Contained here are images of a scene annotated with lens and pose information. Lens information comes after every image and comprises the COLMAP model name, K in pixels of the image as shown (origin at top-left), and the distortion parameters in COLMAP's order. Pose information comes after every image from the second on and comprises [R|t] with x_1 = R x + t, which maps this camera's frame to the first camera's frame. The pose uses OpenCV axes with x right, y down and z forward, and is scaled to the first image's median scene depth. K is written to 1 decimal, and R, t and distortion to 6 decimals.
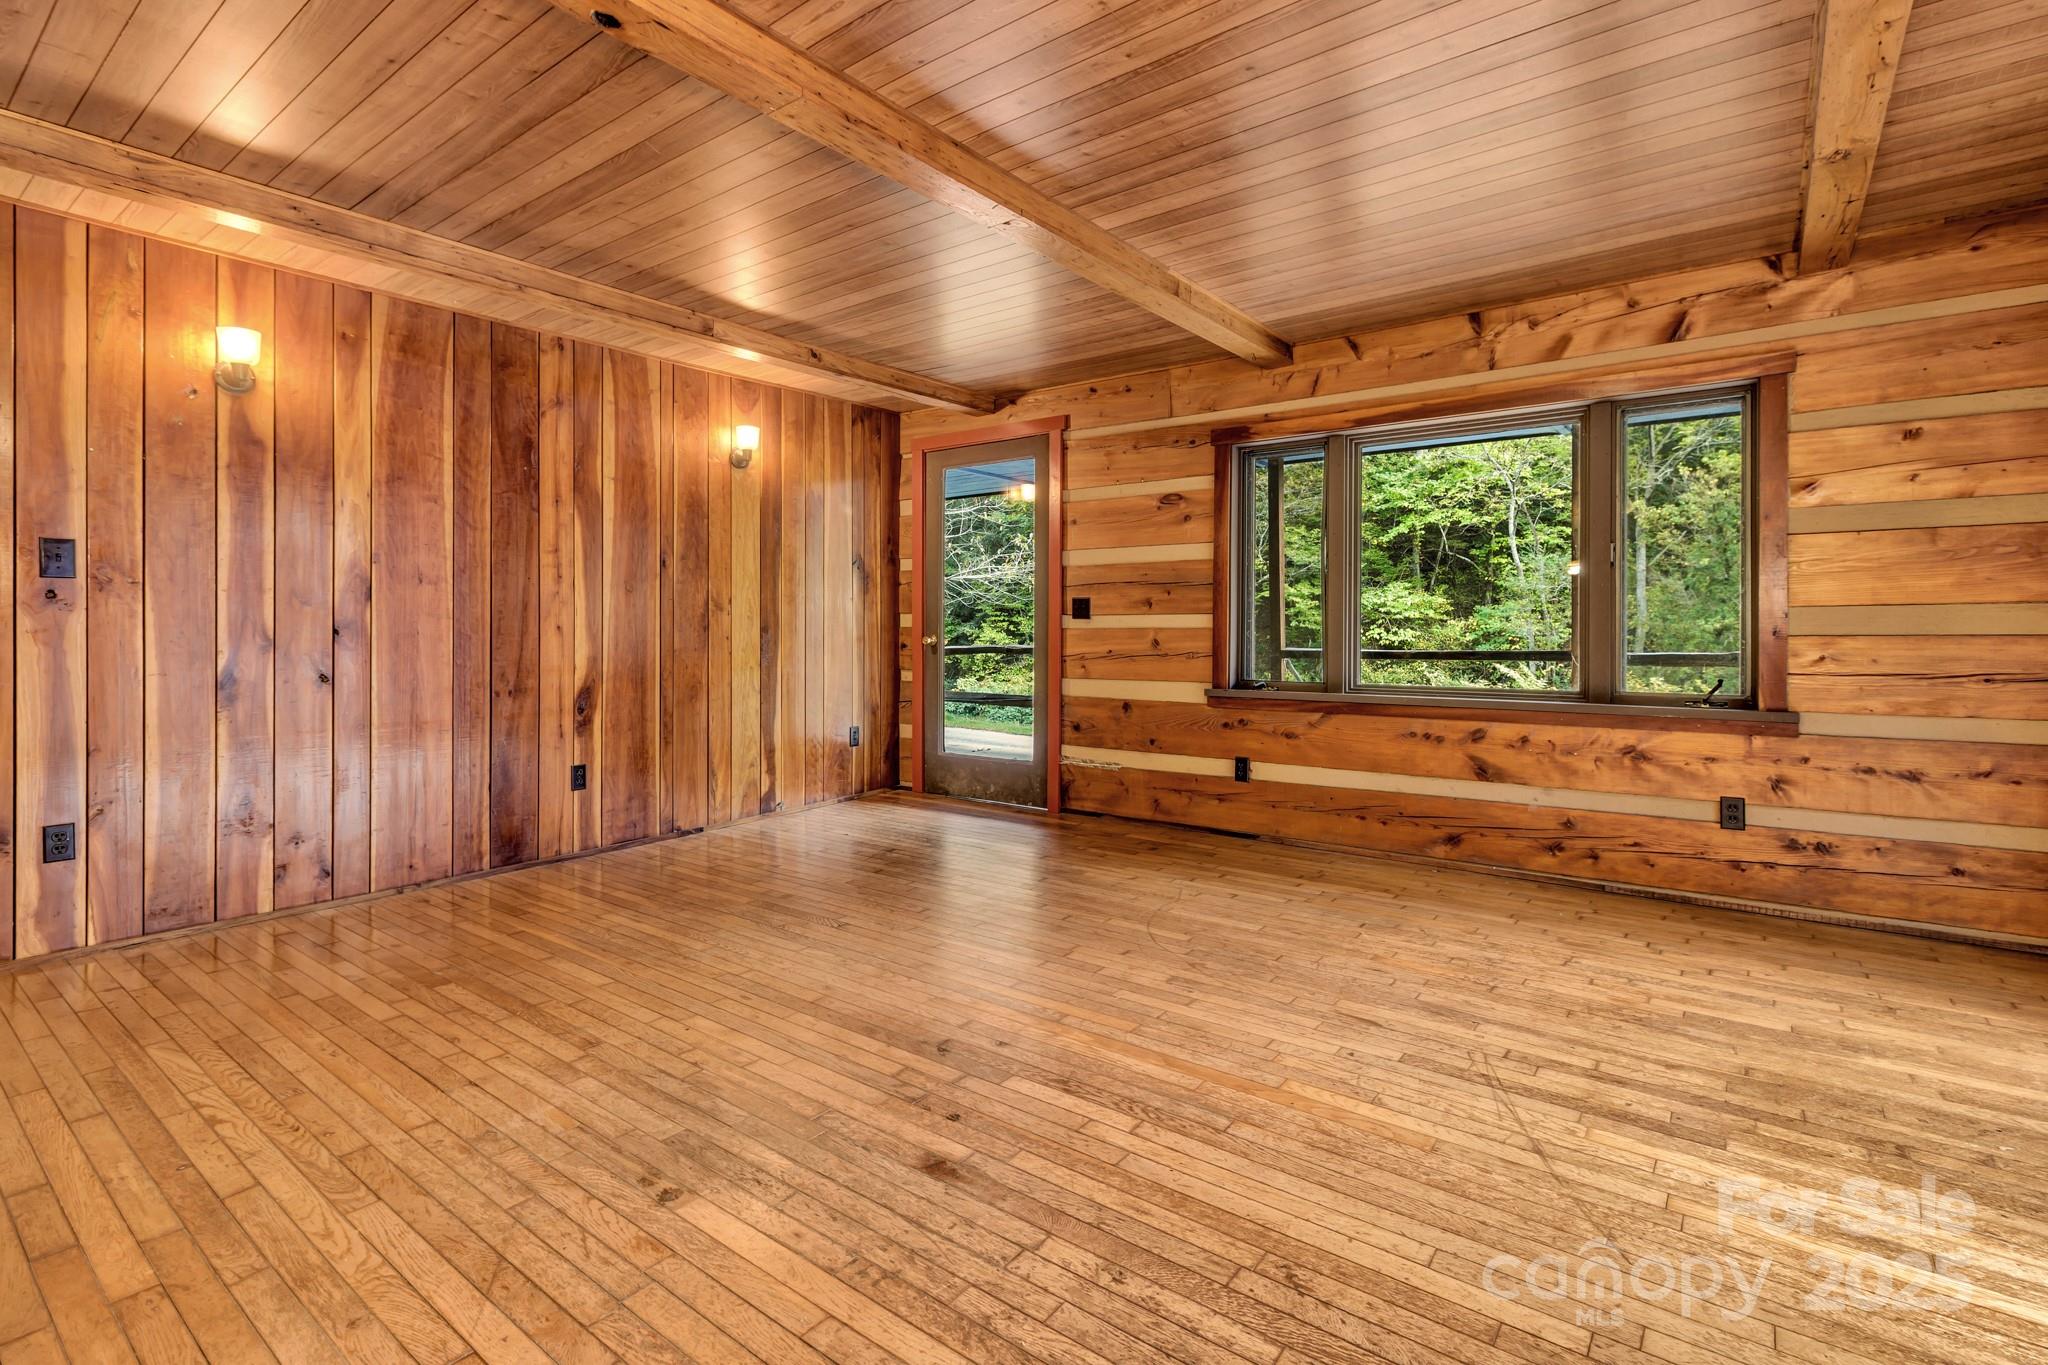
lens RADIAL K [[957.9, 0, 1032.1], [0, 957.9, 629.4], [0, 0, 1]] dist [0.000108, 0.000315]
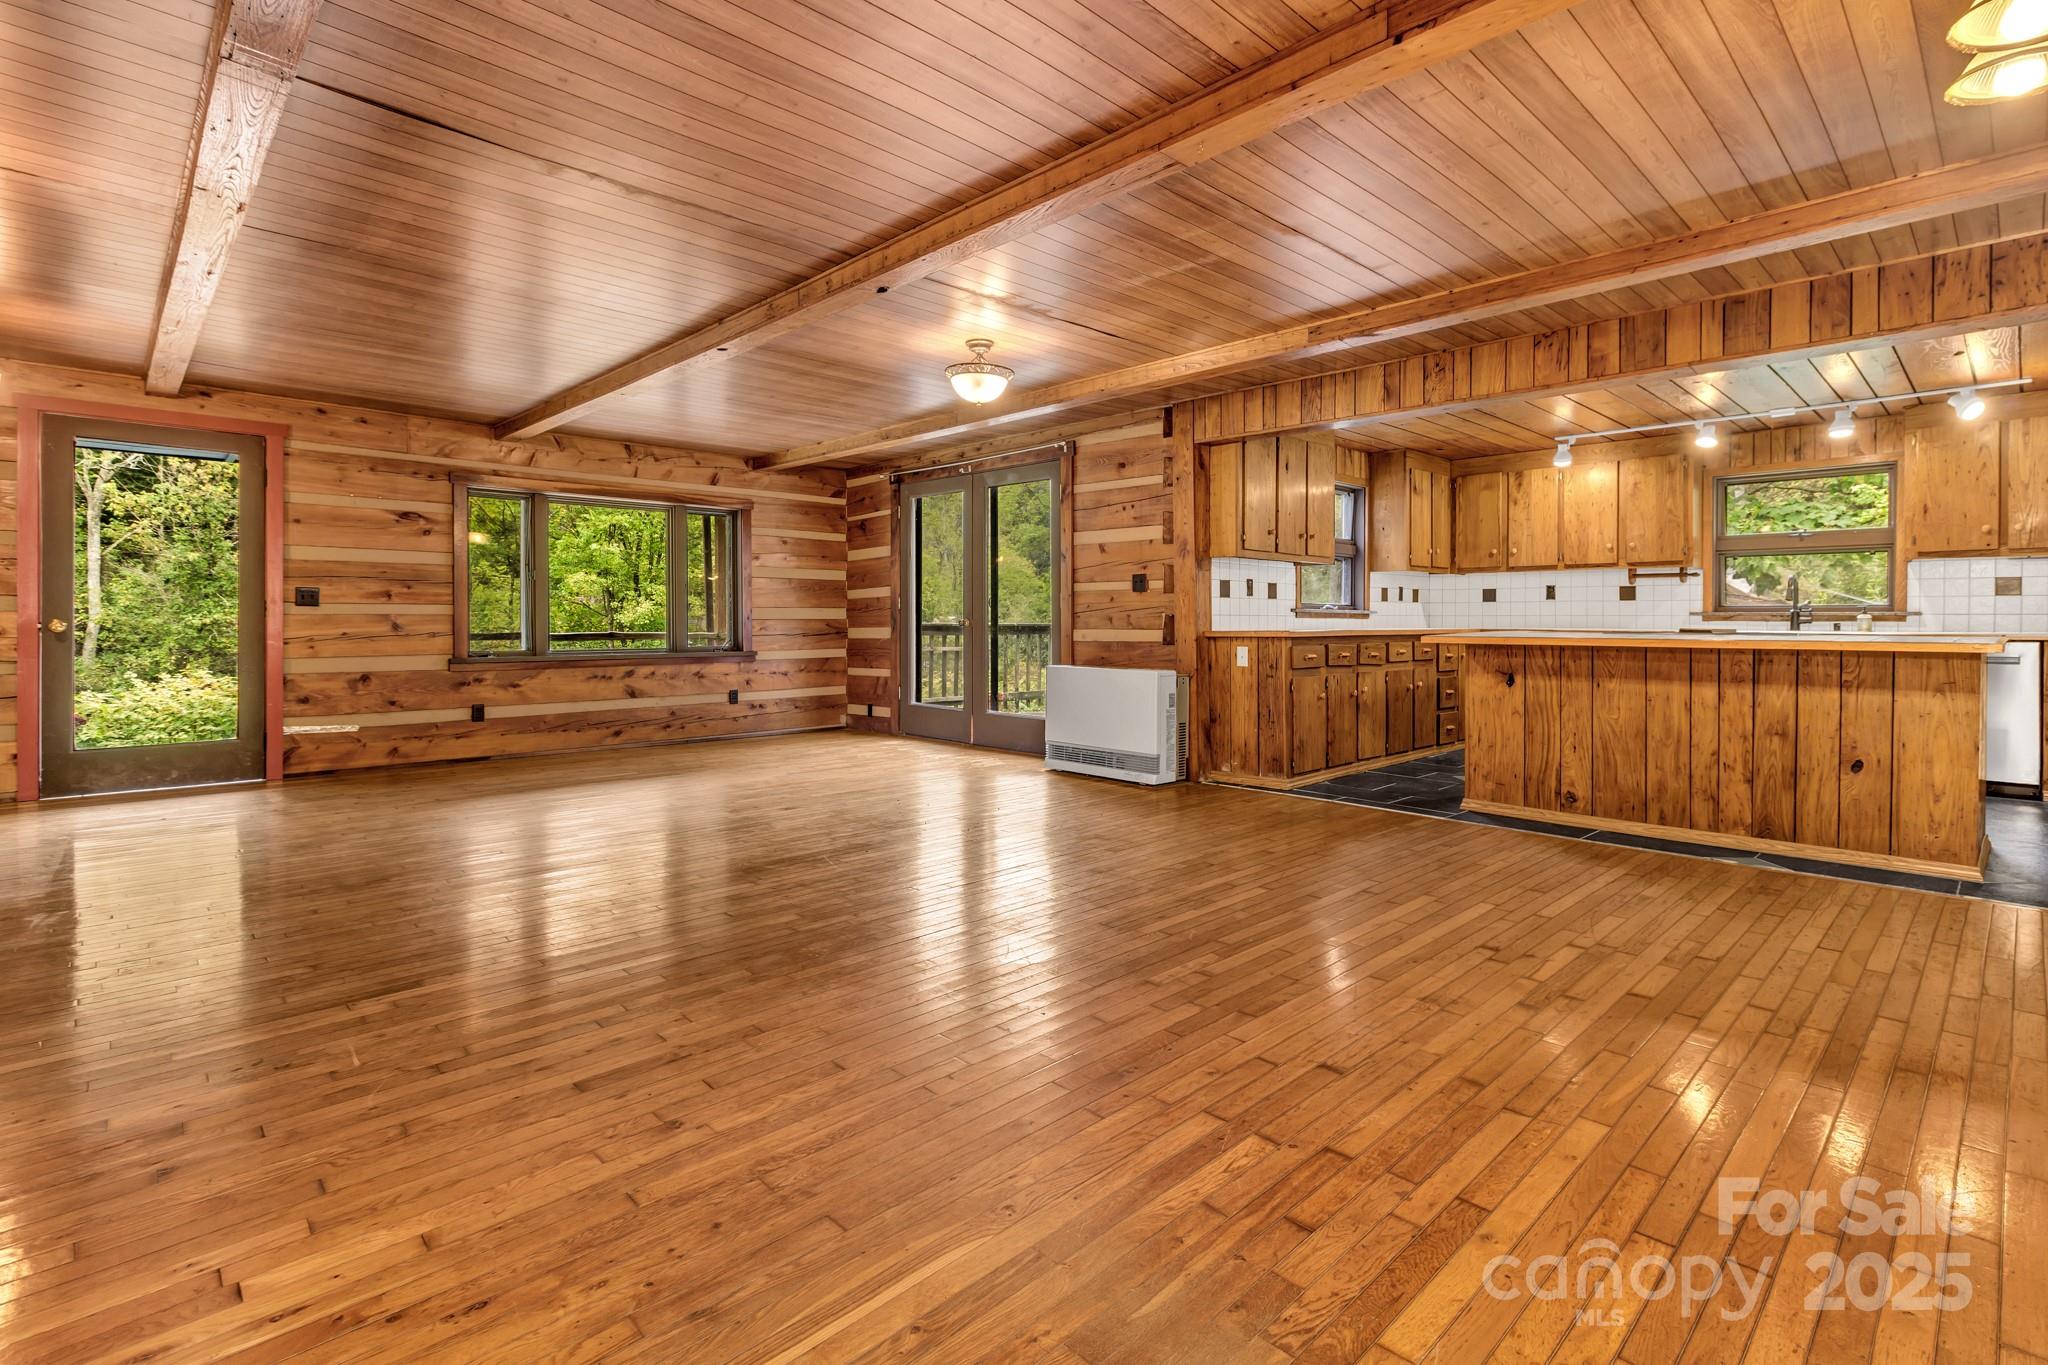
lens RADIAL K [[957.9, 0, 1031.3], [0, 957.9, 632.9], [0, 0, 1]] dist [0.000108, 0.000315]
pose [[0.153786, -0.009323, 0.988060, -1.175532], [0.002759, 0.999956, 0.009006, 0.016393], [-0.988100, 0.001341, 0.153805, -0.046800]]
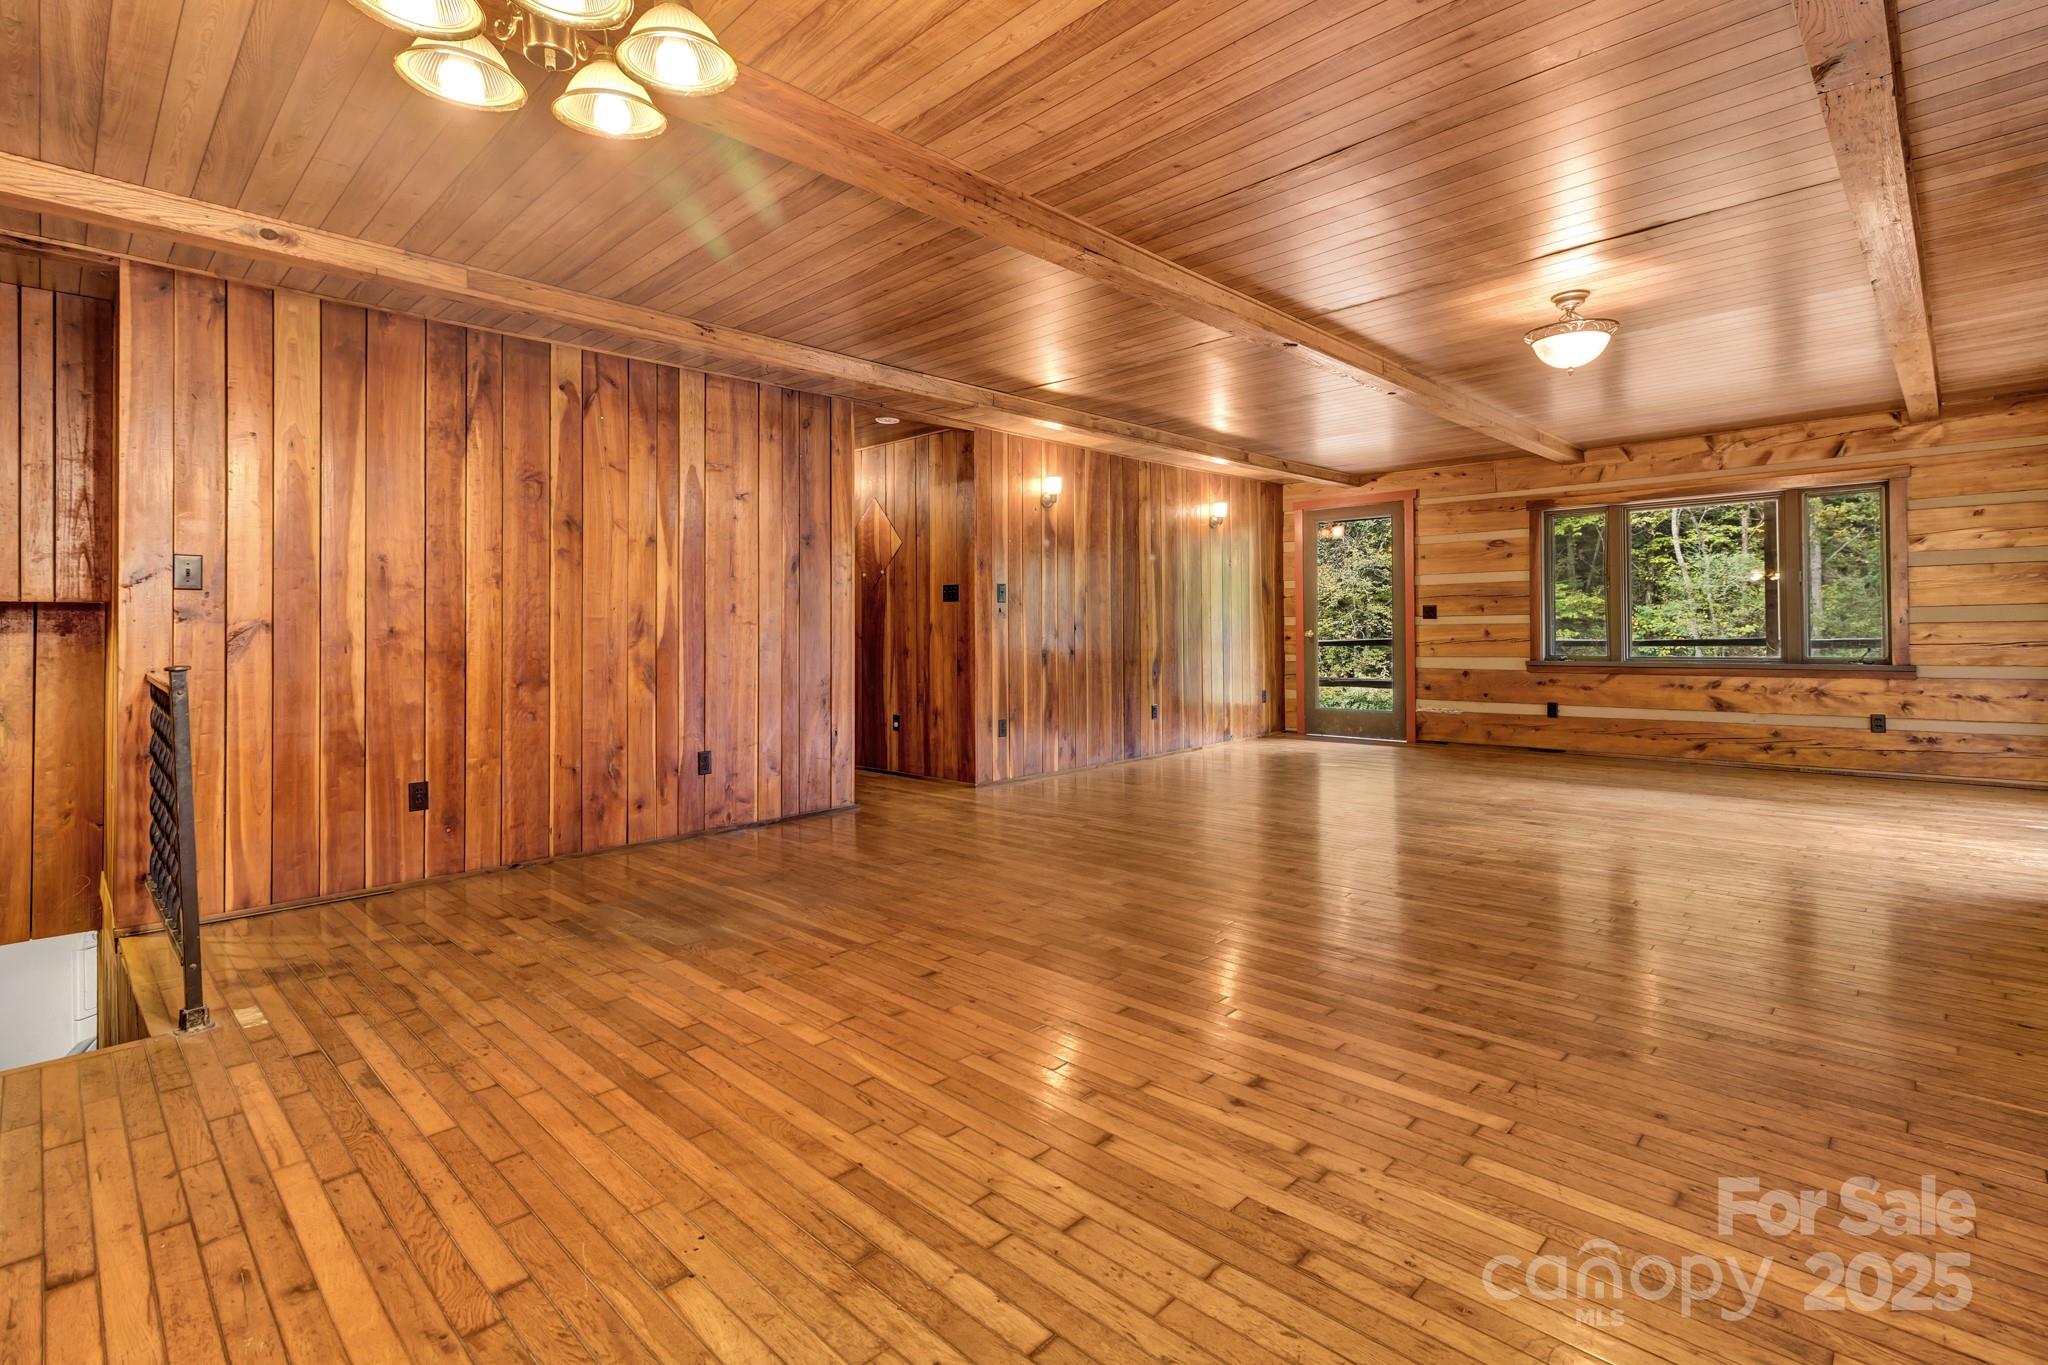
lens RADIAL K [[957.9, 0, 1033.7], [0, 957.9, 619.0], [0, 0, 1]] dist [0.000108, 0.000315]
pose [[0.992907, -0.009332, -0.118525, -0.502812], [0.007403, 0.999833, -0.016707, 0.013505], [0.118662, 0.015712, 0.992810, -0.784059]]
